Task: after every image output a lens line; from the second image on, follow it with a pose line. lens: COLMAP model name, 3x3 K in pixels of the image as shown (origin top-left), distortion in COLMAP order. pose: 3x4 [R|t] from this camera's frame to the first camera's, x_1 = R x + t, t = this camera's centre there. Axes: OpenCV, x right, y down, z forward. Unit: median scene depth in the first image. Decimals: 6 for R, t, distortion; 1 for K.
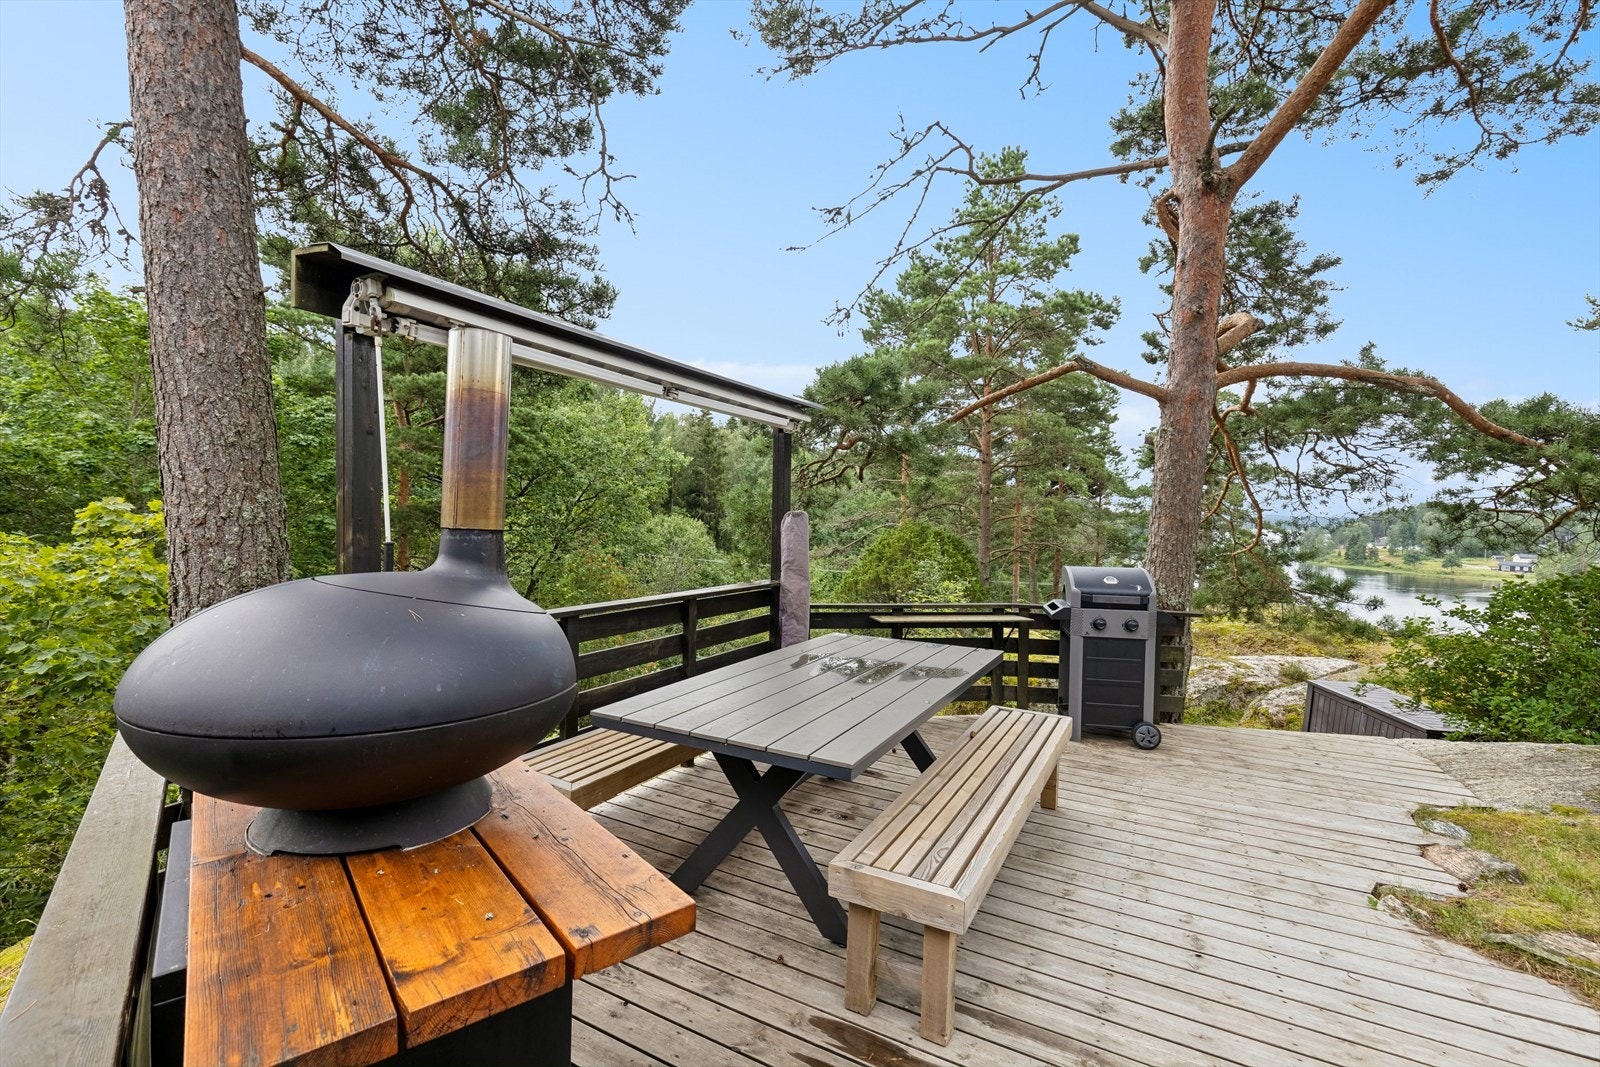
lens RADIAL K [[699.5, 0, 798.1], [0, 699.5, 528.8], [0, 0, 1]] dist [-0.003179, -0.000511]
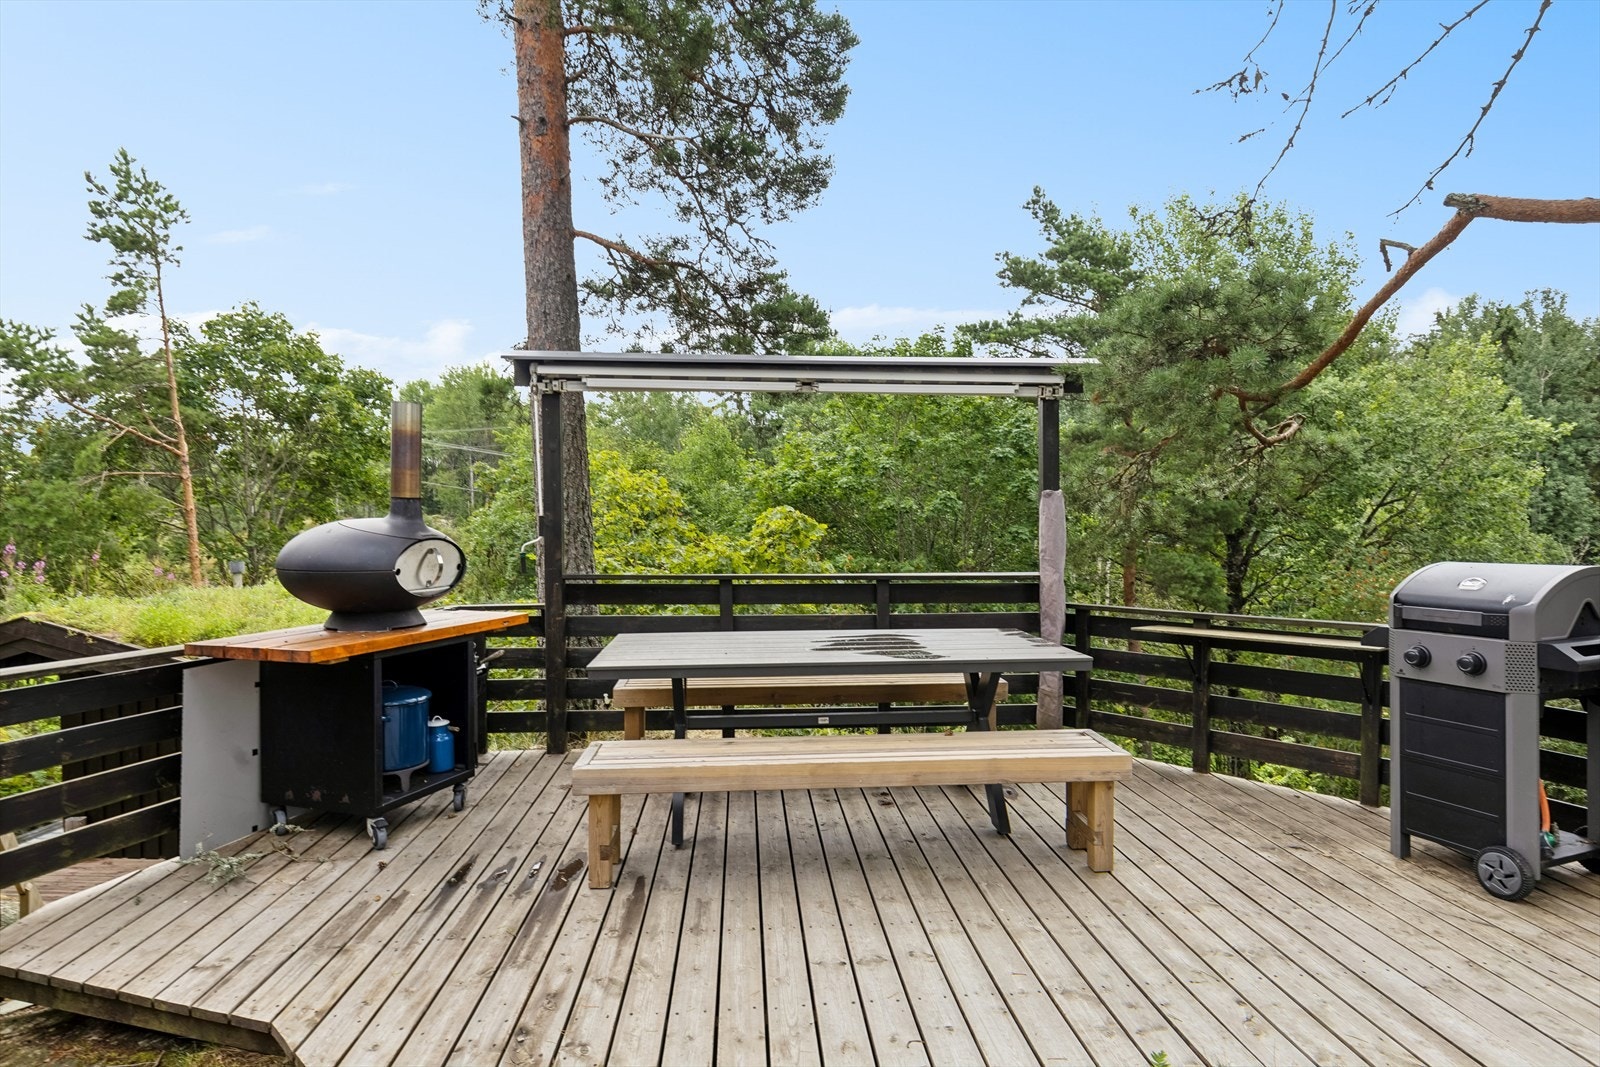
lens RADIAL K [[895.8, 0, 805.4], [0, 895.8, 526.7], [0, 0, 1]] dist [-0.024999, -0.001182]
pose [[0.545170, -0.019160, -0.838106, 0.952720], [-0.004333, 0.999661, -0.025672, 0.060900], [0.838314, 0.017628, 0.544903, 0.217252]]
